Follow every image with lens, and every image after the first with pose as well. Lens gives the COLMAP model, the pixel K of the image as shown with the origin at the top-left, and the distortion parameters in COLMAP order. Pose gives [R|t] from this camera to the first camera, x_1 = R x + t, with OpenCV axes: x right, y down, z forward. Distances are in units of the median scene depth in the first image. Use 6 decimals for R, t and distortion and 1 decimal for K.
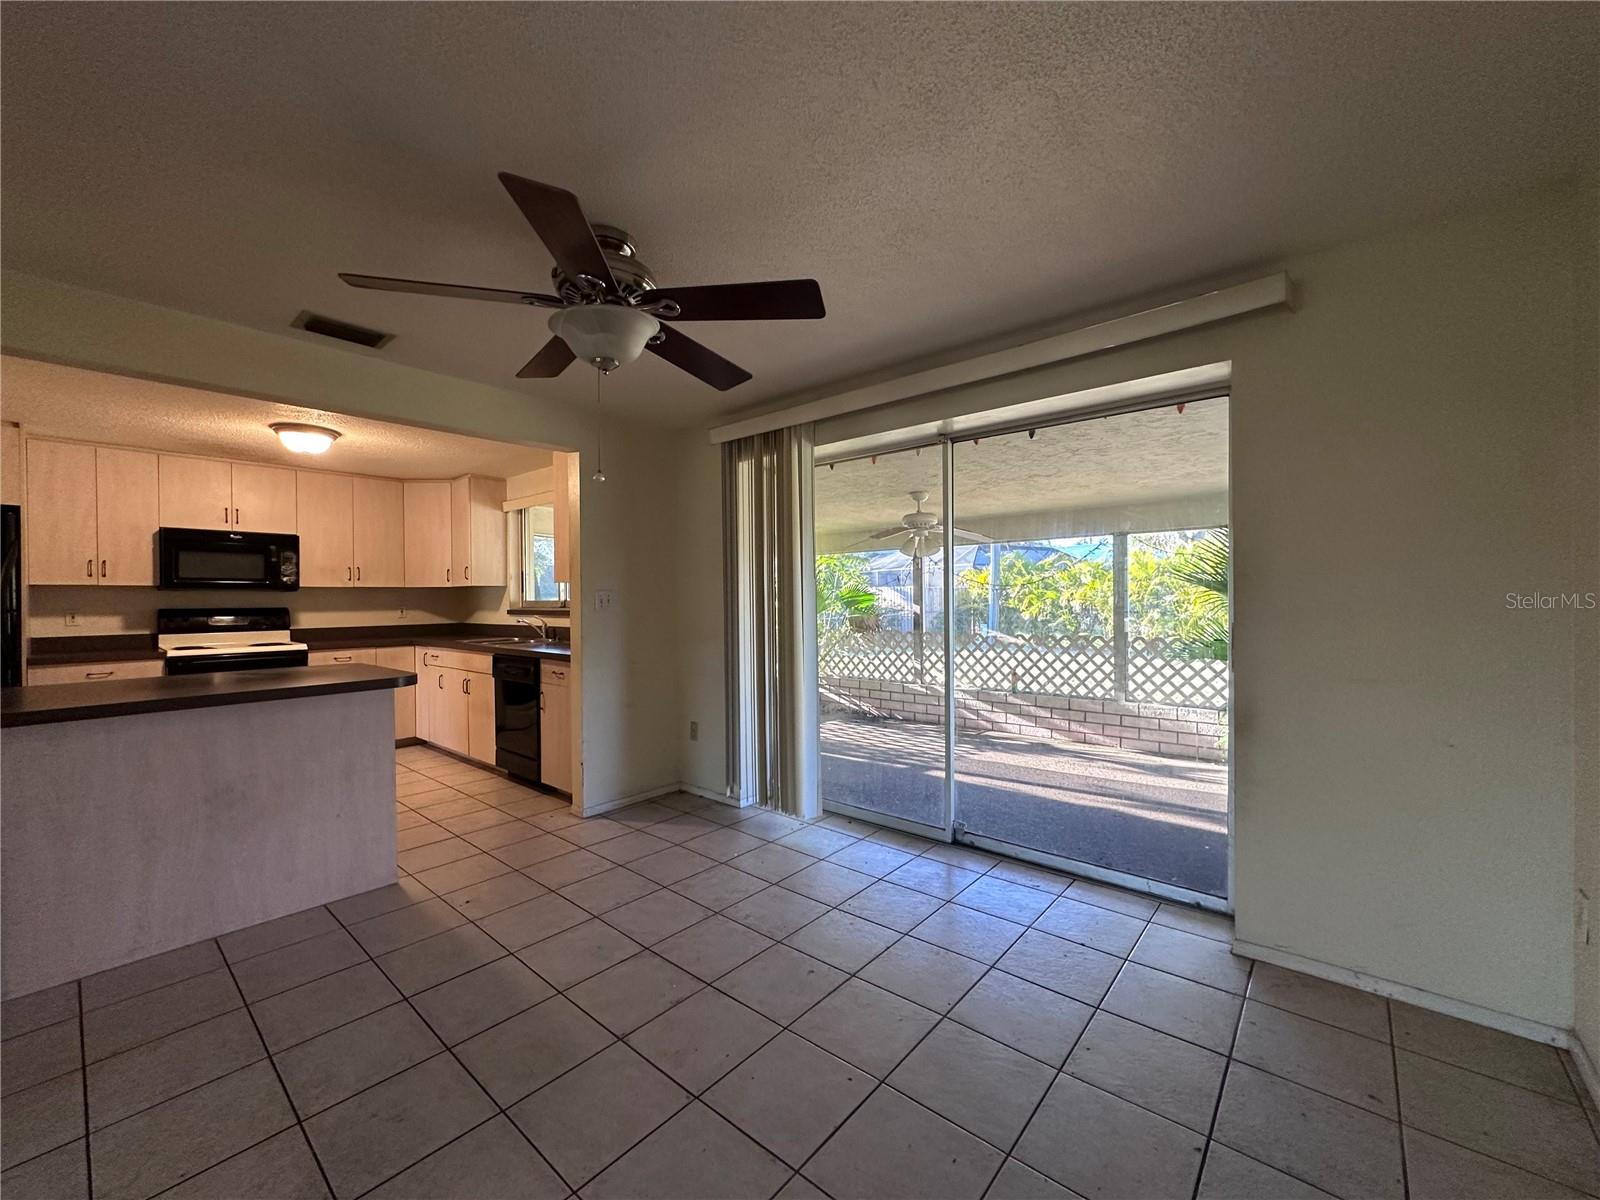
lens RADIAL K [[636.0, 0, 792.8], [0, 636.0, 600.8], [0, 0, 1]] dist [-0.000065, -0.000152]
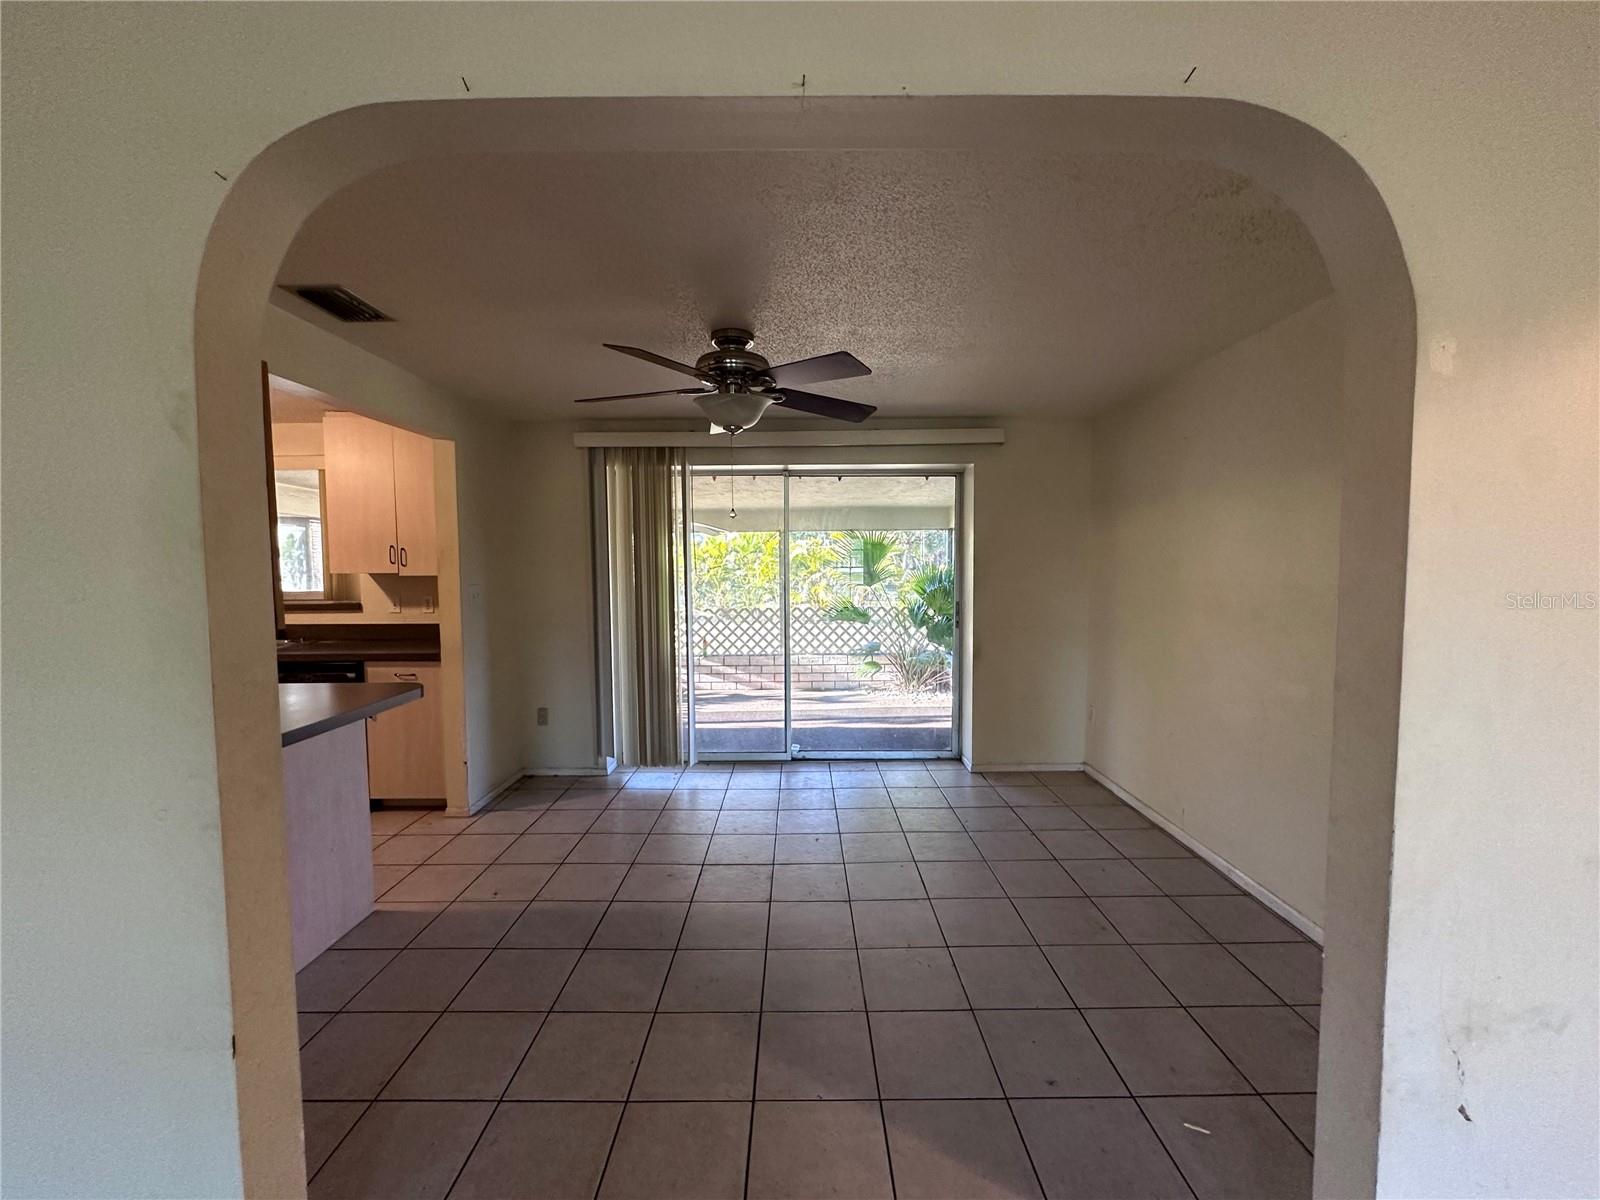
lens RADIAL K [[636.0, 0, 794.5], [0, 636.0, 596.8], [0, 0, 1]] dist [-0.000065, -0.000152]
pose [[0.761239, -0.029056, 0.647820, -0.363777], [0.002601, 0.999124, 0.041756, -0.024588], [-0.648466, -0.030101, 0.760648, -0.042761]]
